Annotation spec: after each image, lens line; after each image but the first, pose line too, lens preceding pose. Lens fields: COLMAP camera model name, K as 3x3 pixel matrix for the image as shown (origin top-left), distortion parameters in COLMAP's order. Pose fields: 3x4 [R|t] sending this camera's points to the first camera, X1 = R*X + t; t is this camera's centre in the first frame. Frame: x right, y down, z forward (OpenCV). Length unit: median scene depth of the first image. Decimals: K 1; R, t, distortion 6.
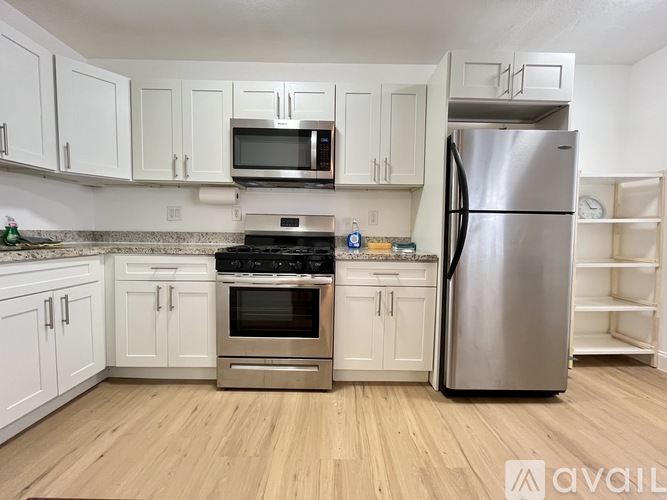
lens RADIAL K [[269.8, 0, 333.5], [0, 269.8, 250.0], [0, 0, 1]] dist [-0.010059, 0.000116]
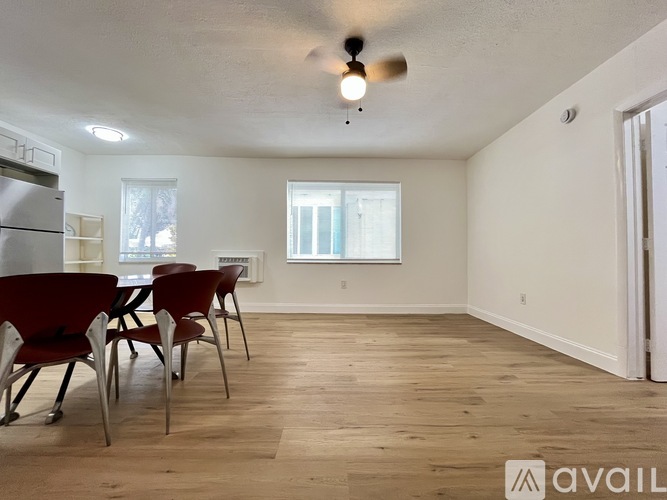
lens RADIAL K [[269.8, 0, 333.5], [0, 269.8, 250.0], [0, 0, 1]] dist [-0.010059, 0.000116]
pose [[-0.020890, 0.010179, 0.999730, -0.946058], [0.057235, 0.998320, -0.008969, 0.101397], [-0.998142, 0.057032, -0.021437, -0.793472]]
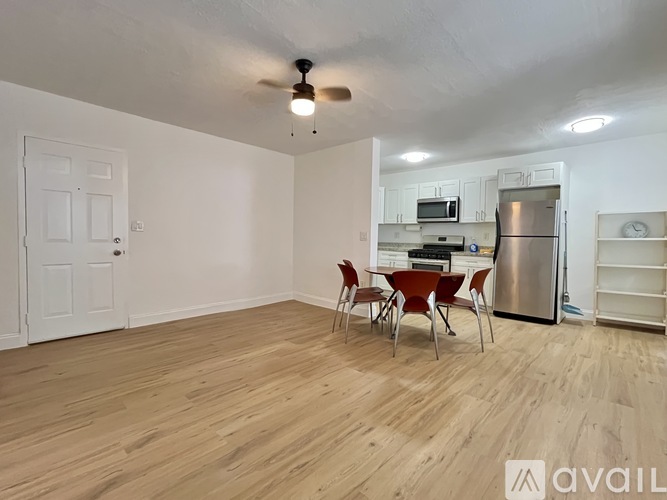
lens RADIAL K [[320.1, 0, 333.5], [0, 320.1, 250.0], [0, 0, 1]] dist [0.010802, -0.000204]
pose [[0.731023, 0.025398, -0.681880, 1.170050], [-0.048165, 0.998735, -0.014436, 0.081282], [0.680651, 0.043396, 0.731321, -1.825161]]
